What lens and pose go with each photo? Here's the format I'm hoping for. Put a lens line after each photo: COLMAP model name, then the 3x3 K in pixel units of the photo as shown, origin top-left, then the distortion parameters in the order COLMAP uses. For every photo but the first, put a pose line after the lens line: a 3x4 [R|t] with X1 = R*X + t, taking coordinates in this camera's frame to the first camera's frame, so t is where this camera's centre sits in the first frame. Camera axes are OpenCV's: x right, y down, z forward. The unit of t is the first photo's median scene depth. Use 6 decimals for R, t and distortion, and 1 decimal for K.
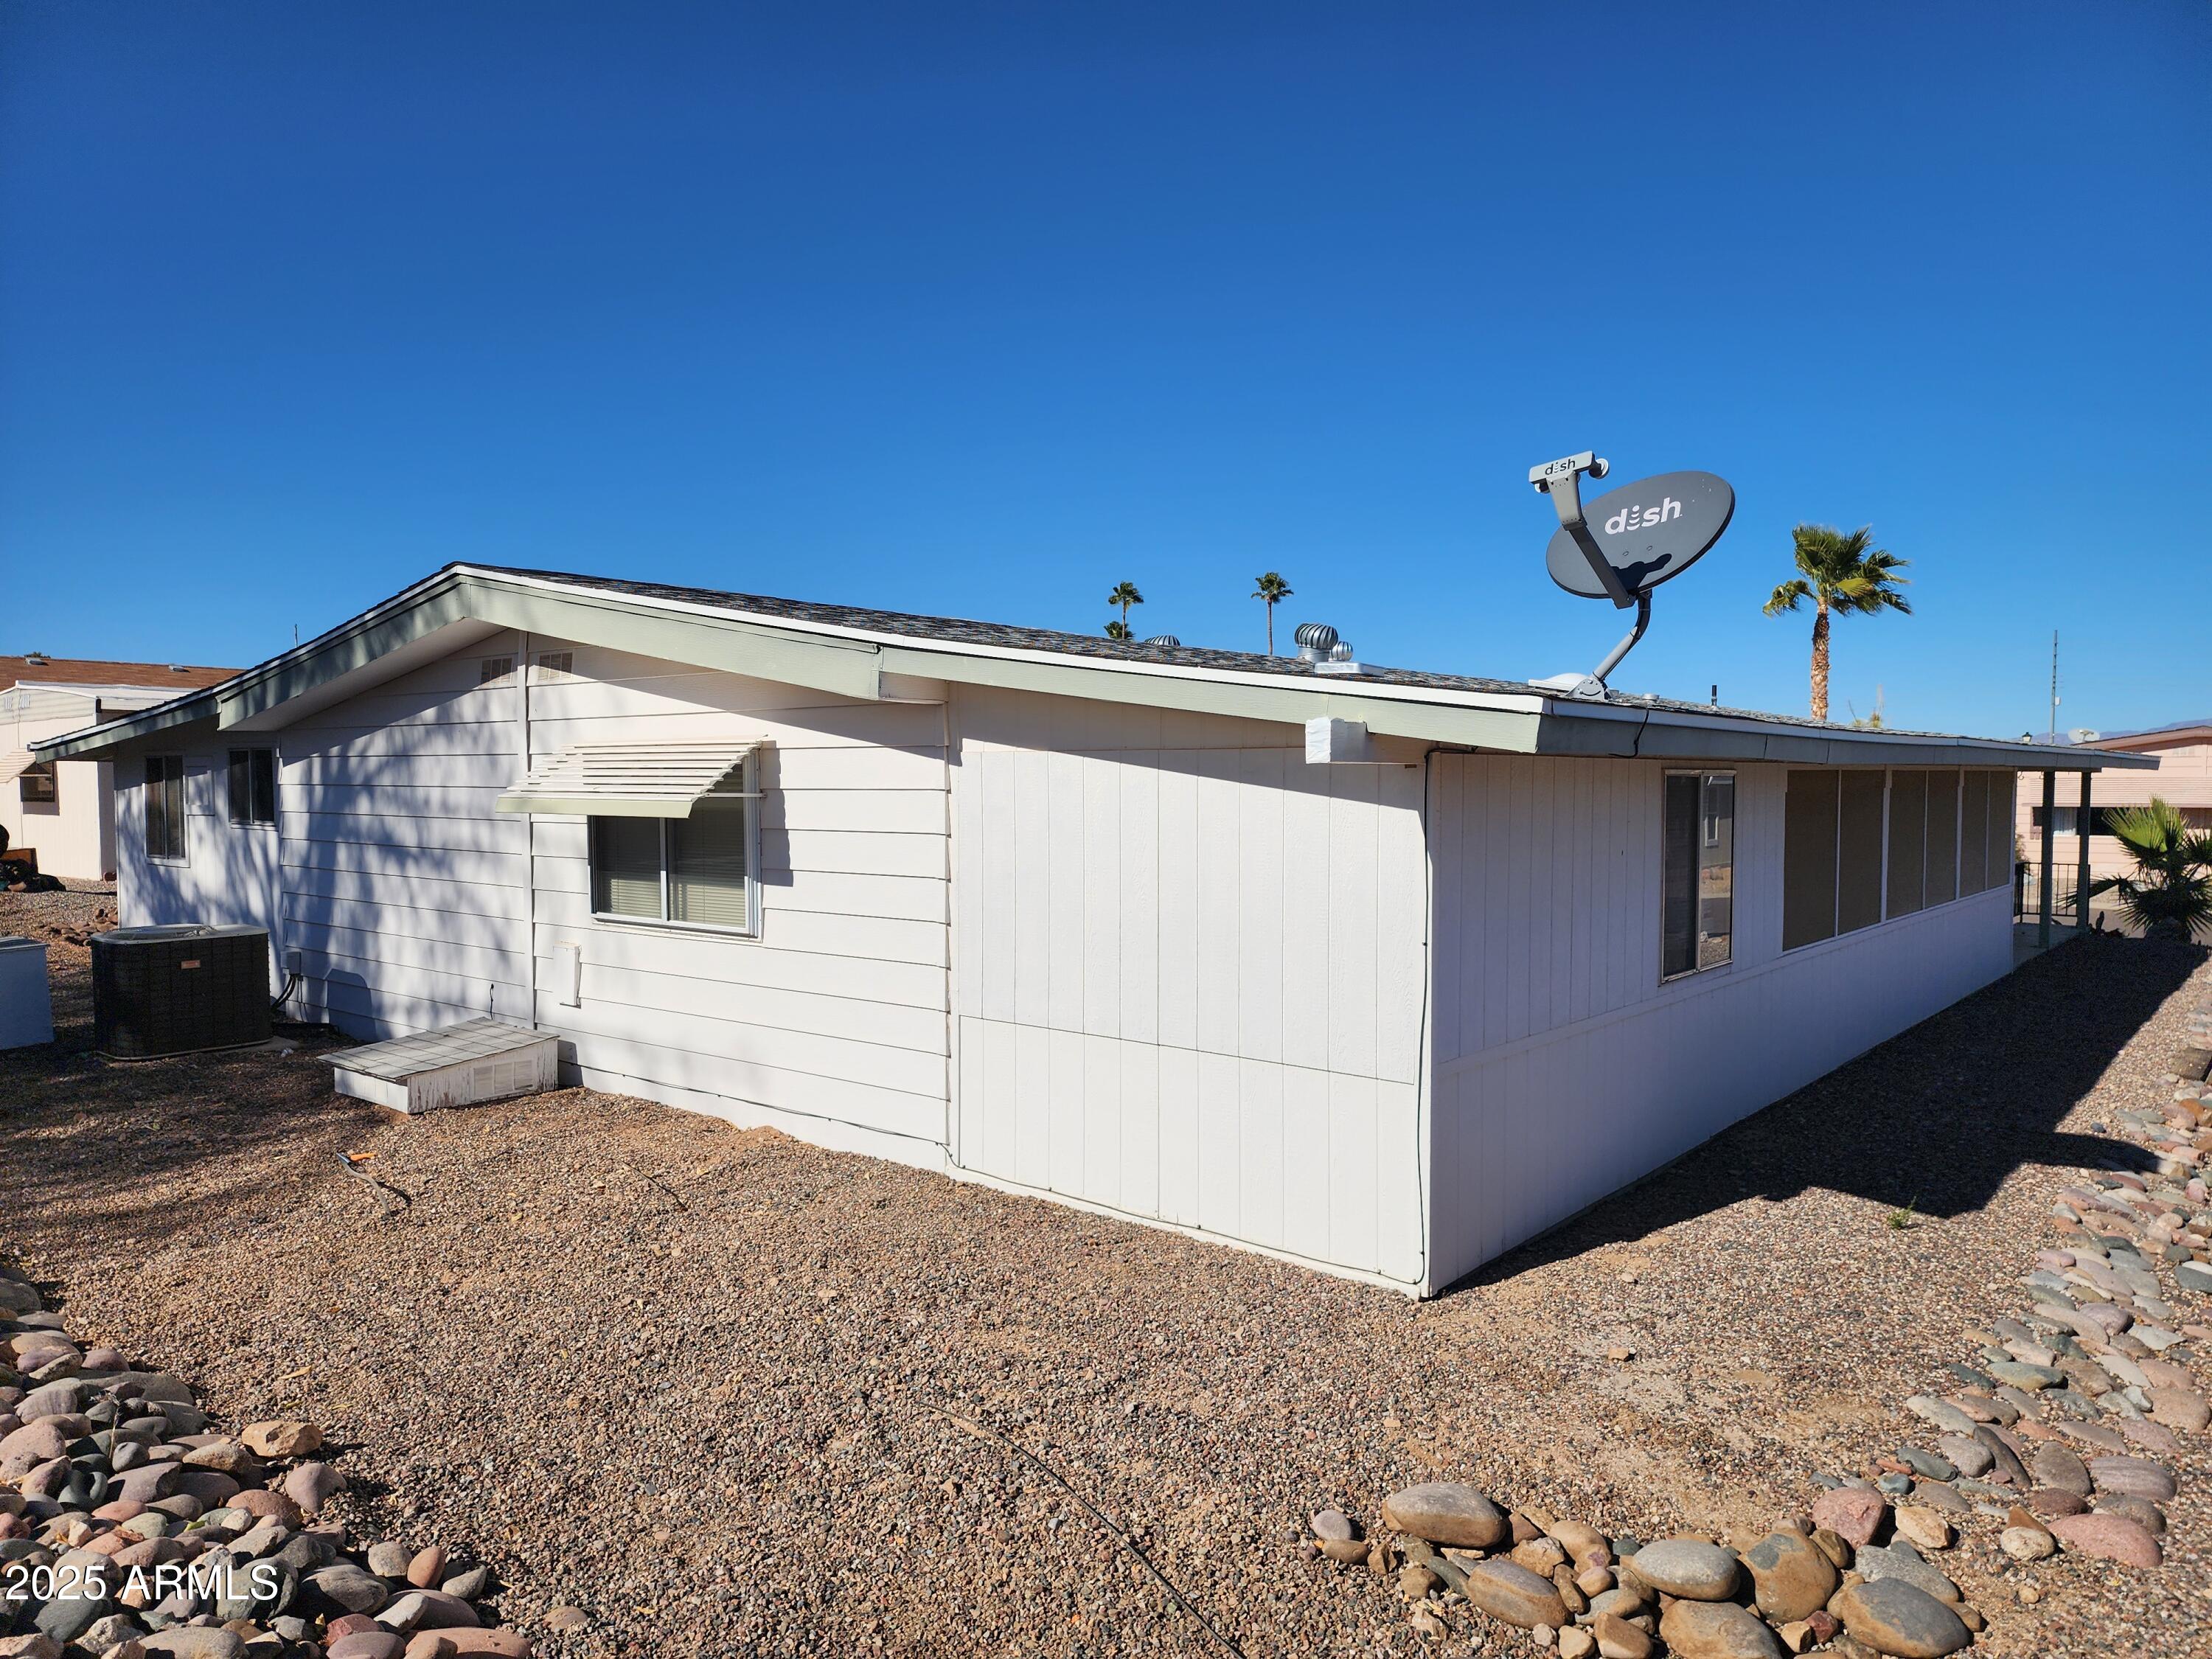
lens RADIAL K [[1475.0, 0, 1107.3], [0, 1475.0, 839.7], [0, 0, 1]] dist [0.066817, -0.055283]
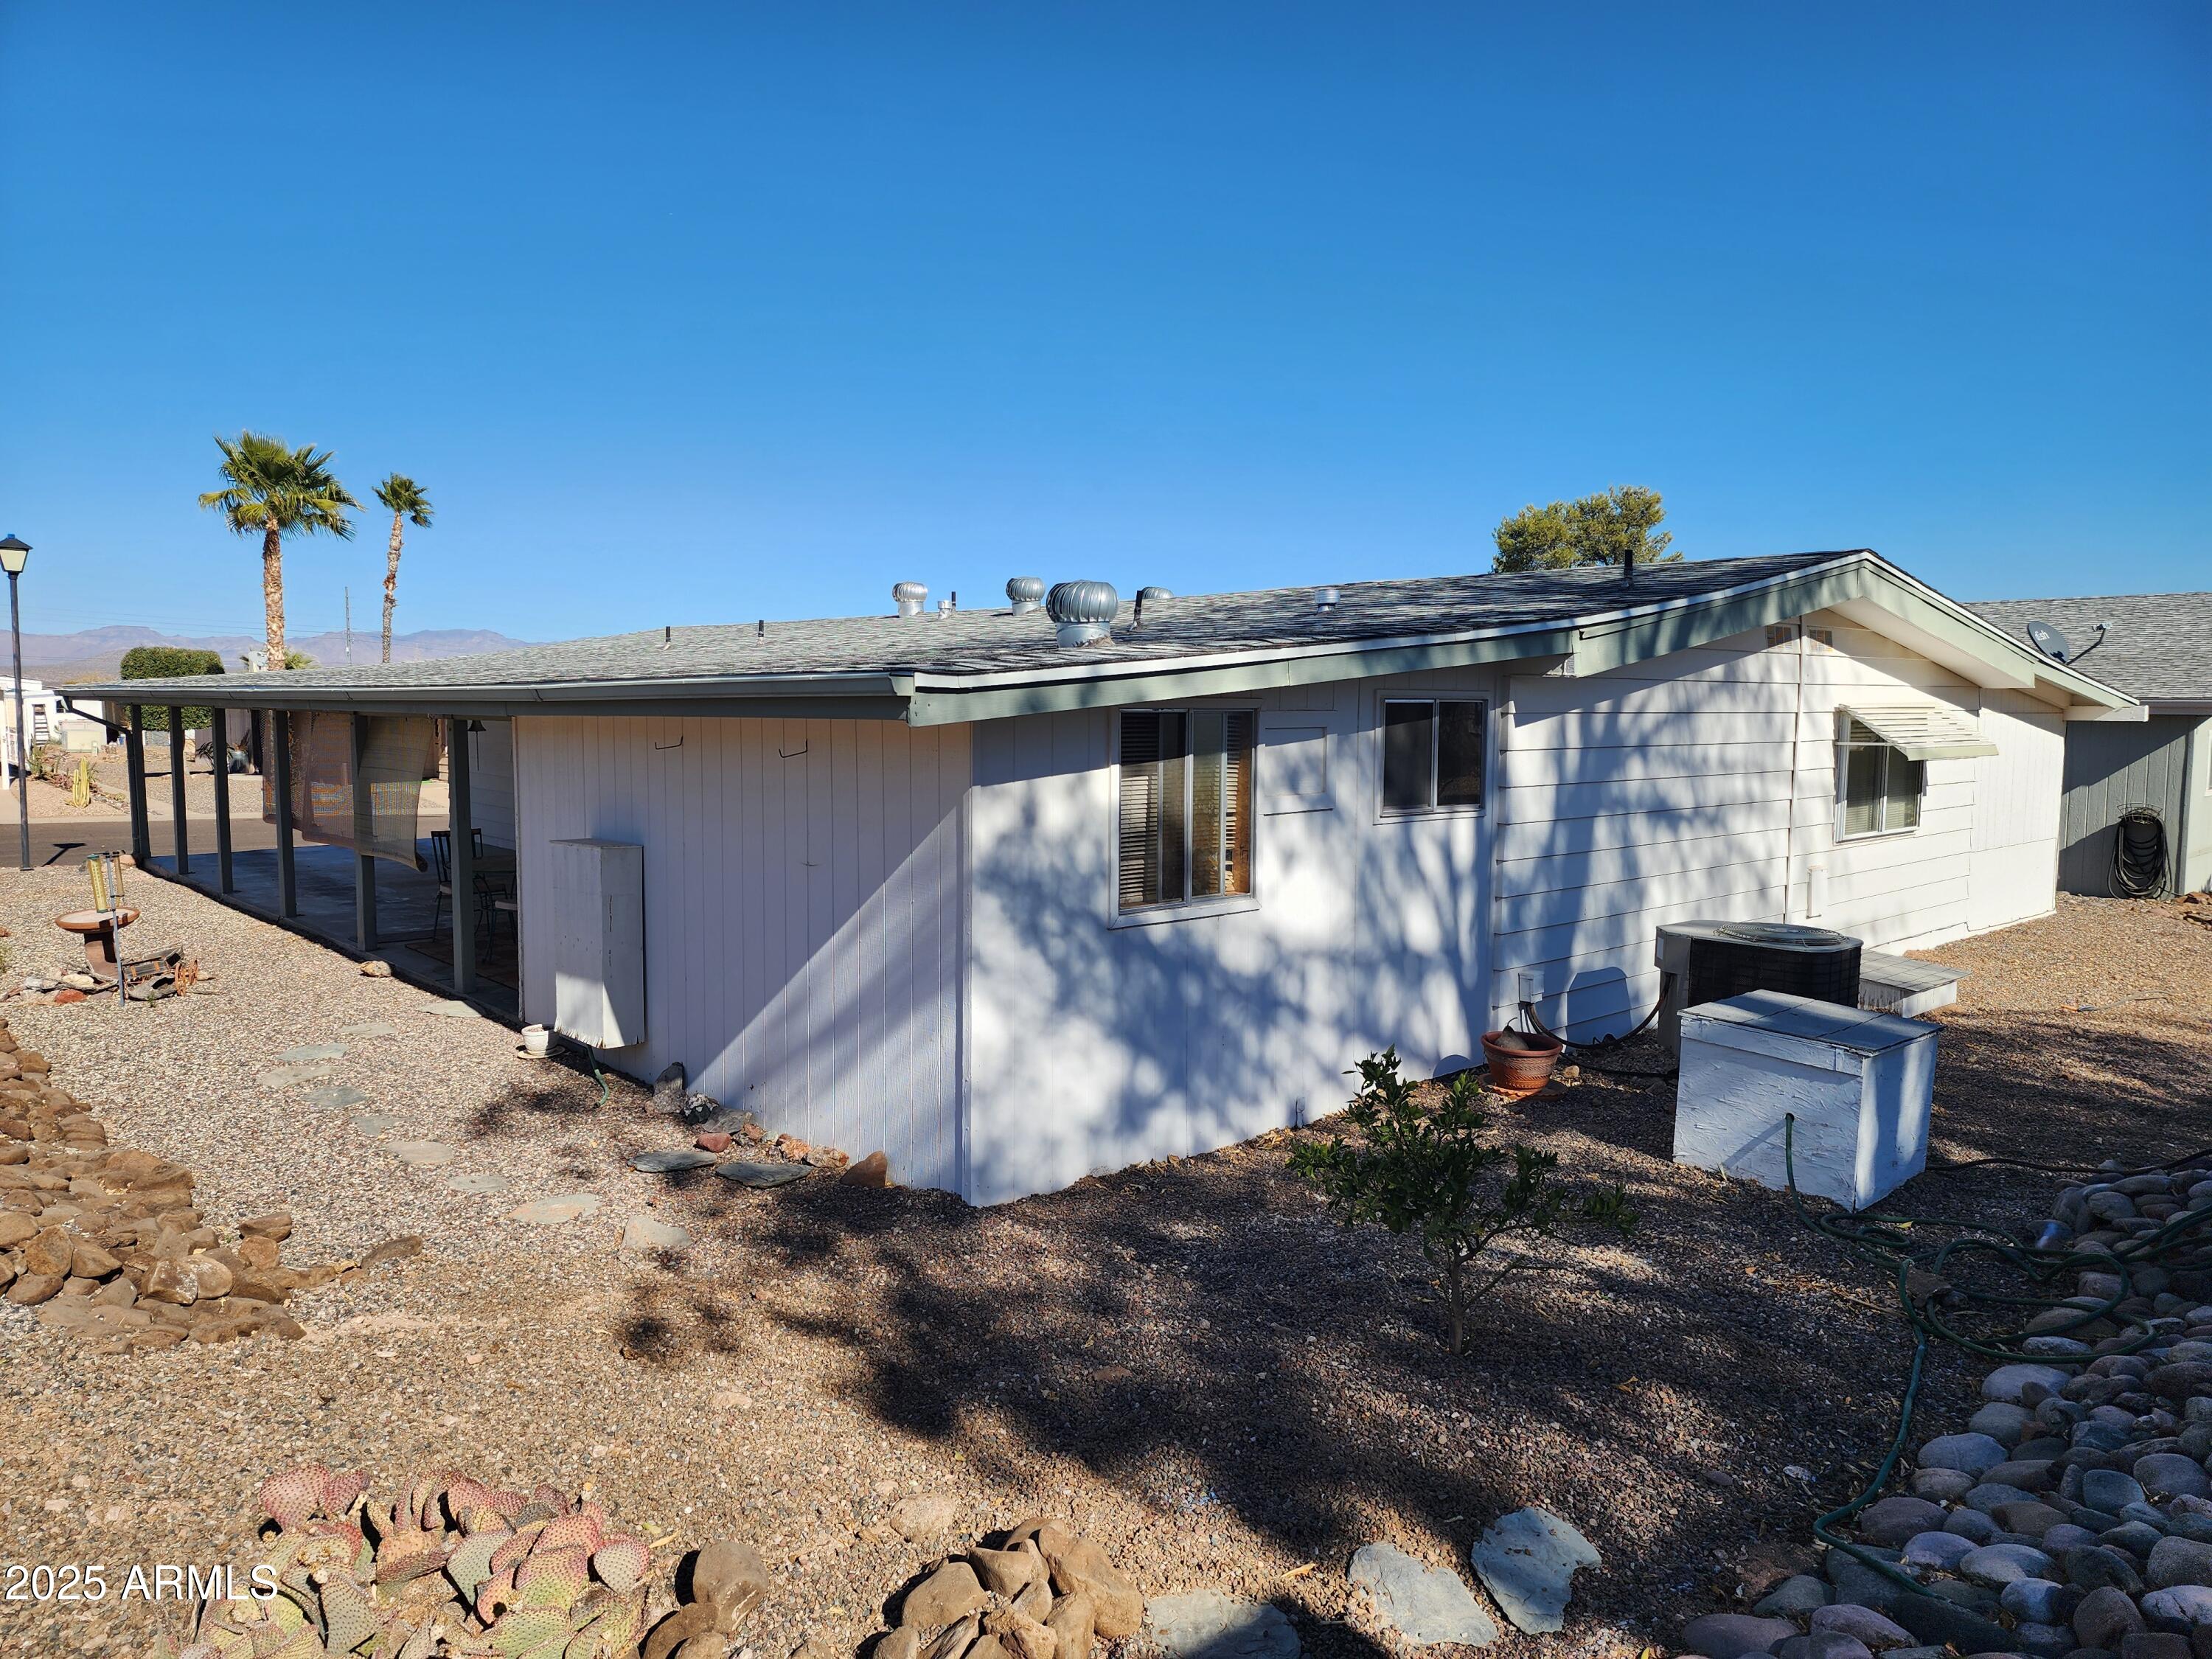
lens RADIAL K [[1475.0, 0, 1108.4], [0, 1475.0, 822.5], [0, 0, 1]] dist [0.066817, -0.055283]
pose [[0.138917, -0.081578, 0.986938, -1.441961], [0.035751, 0.996365, 0.077325, -0.072334], [-0.989658, 0.024542, 0.141329, 1.218406]]
